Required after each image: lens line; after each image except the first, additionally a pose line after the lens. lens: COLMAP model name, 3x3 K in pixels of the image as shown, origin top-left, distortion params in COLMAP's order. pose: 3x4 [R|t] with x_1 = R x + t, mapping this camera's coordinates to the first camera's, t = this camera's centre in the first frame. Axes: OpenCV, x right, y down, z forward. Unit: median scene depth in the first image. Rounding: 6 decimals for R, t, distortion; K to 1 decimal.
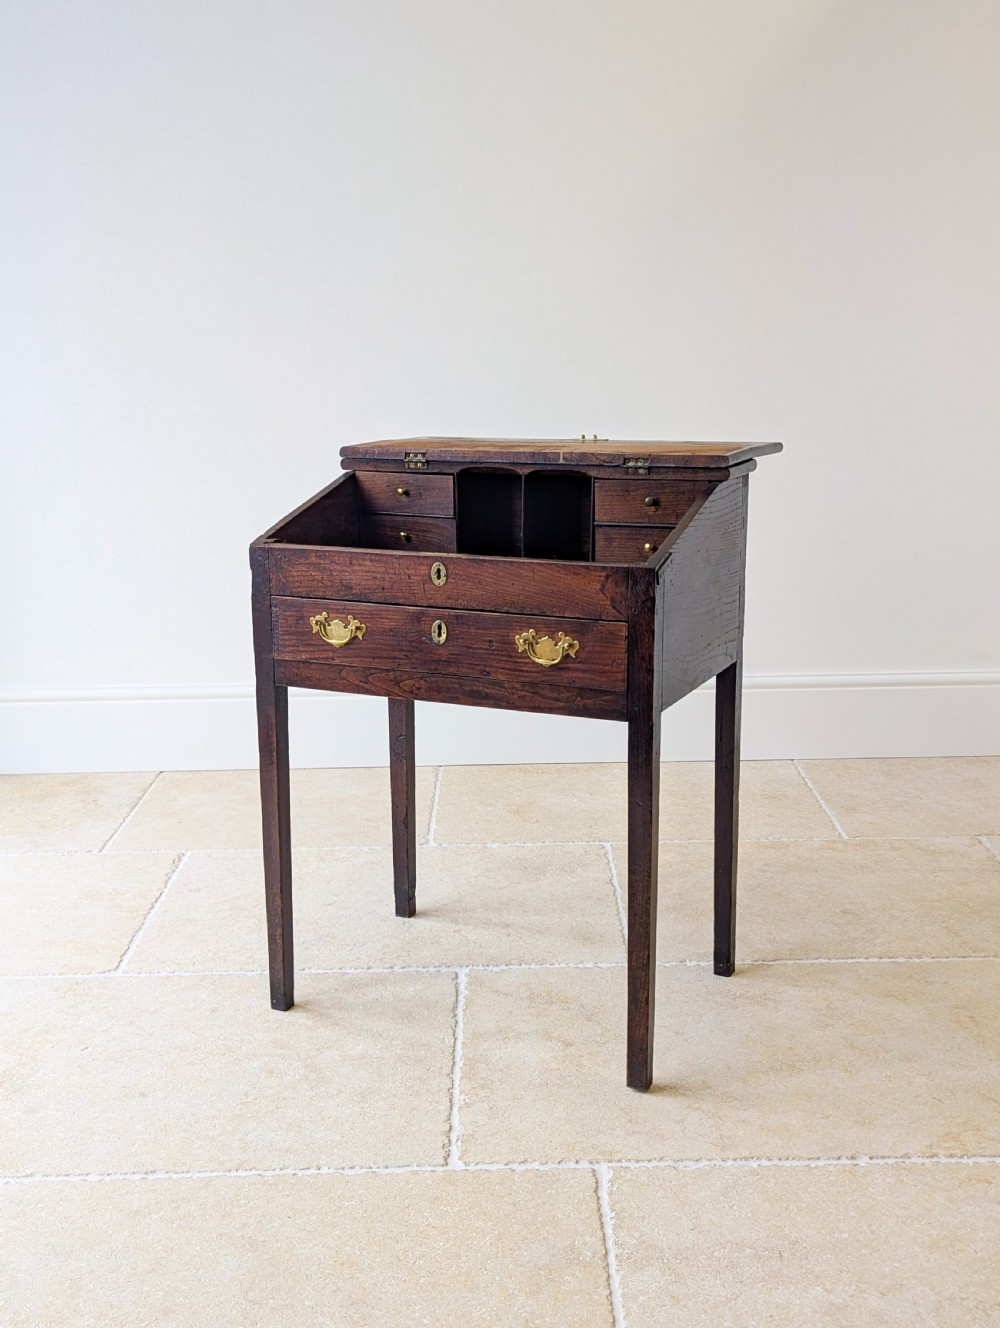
lens RADIAL K [[1505.8, 0, 526.3], [0, 1505.8, 660.5], [0, 0, 1]] dist [0.050999, 0.009152]
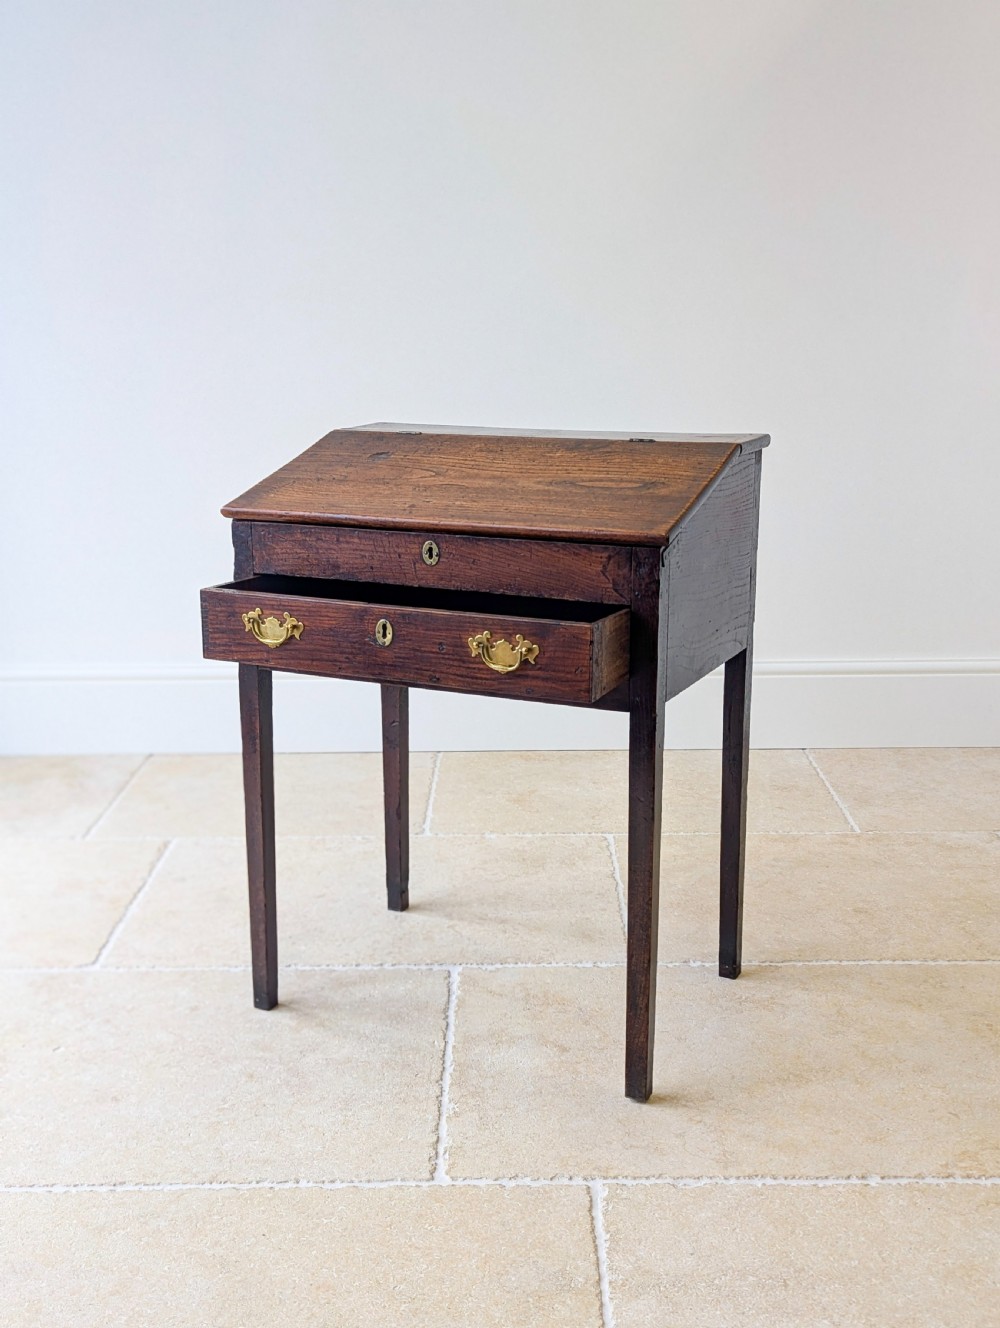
lens RADIAL K [[1509.4, 0, 525.7], [0, 1509.4, 664.2], [0, 0, 1]] dist [0.048942, 0.007577]
pose [[0.999927, 0.009504, -0.007401, 0.008354], [-0.009383, 0.999825, 0.016179, -0.003731], [0.007554, -0.016108, 0.999842, 0.052289]]
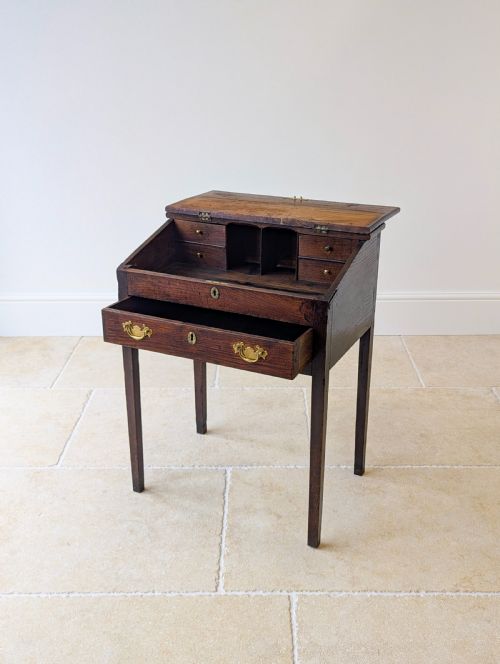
lens RADIAL K [[736.1, 0, 266.6], [0, 736.1, 332.6], [0, 0, 1]] dist [0.045149, 0.010235]
pose [[0.999829, 0.016448, -0.008509, 0.015025], [-0.014822, 0.986225, 0.164747, -0.153519], [0.011101, -0.164592, 0.986299, 0.070990]]
